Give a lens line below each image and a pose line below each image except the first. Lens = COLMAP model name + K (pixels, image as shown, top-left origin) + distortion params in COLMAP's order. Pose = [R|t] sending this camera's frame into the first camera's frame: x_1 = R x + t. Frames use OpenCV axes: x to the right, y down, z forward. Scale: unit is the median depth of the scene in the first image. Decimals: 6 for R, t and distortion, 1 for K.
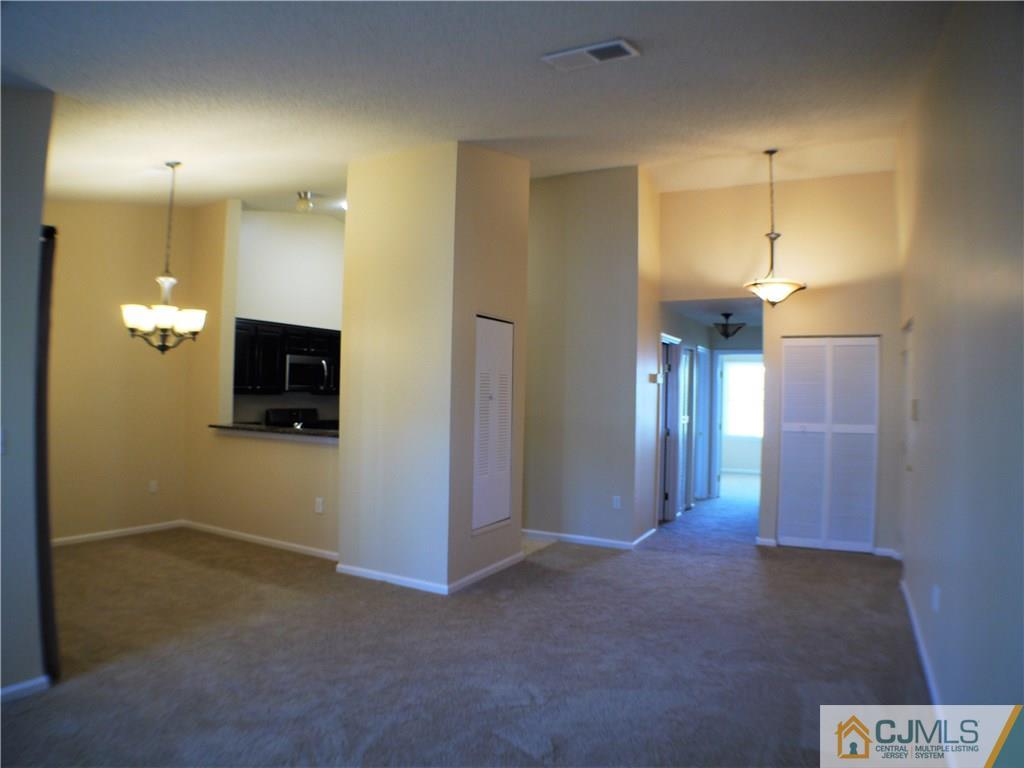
lens RADIAL K [[656.2, 0, 507.8], [0, 656.2, 380.1], [0, 0, 1]] dist [-0.176485, 0.042111]
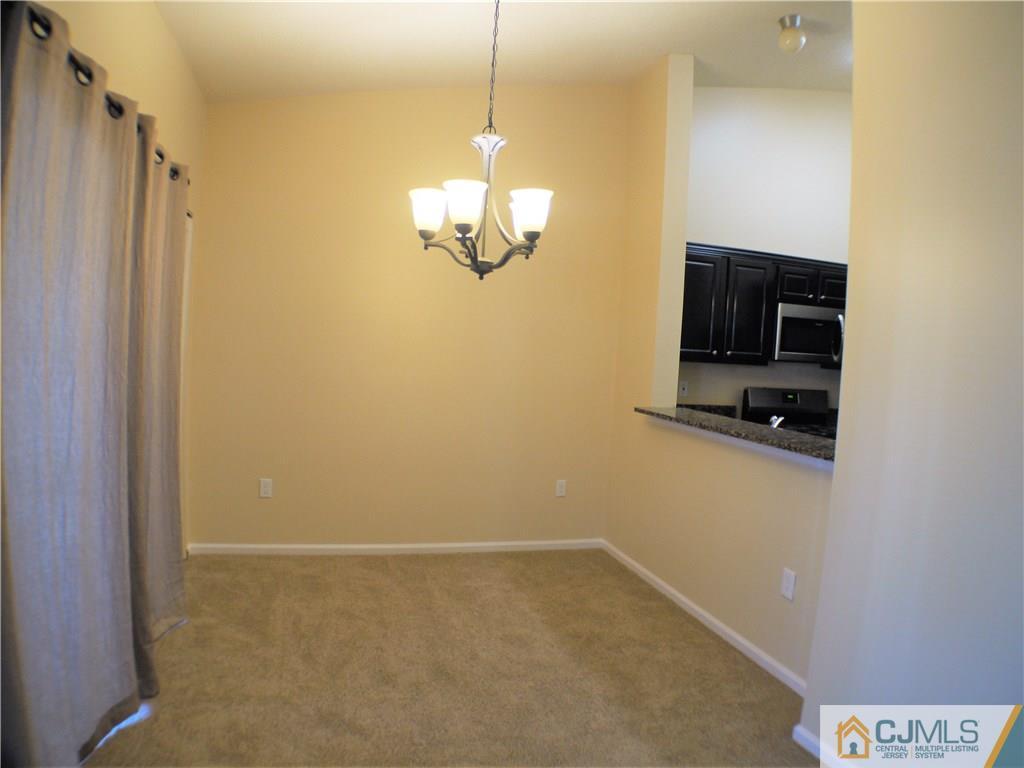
lens RADIAL K [[693.9, 0, 512.0], [0, 693.9, 384.0], [0, 0, 1]] dist [-0.153496, -0.000041]
pose [[0.717796, 0.062193, -0.693471, -0.099823], [-0.027643, 0.997763, 0.060870, 0.009790], [0.695705, -0.024522, 0.717909, 0.506620]]
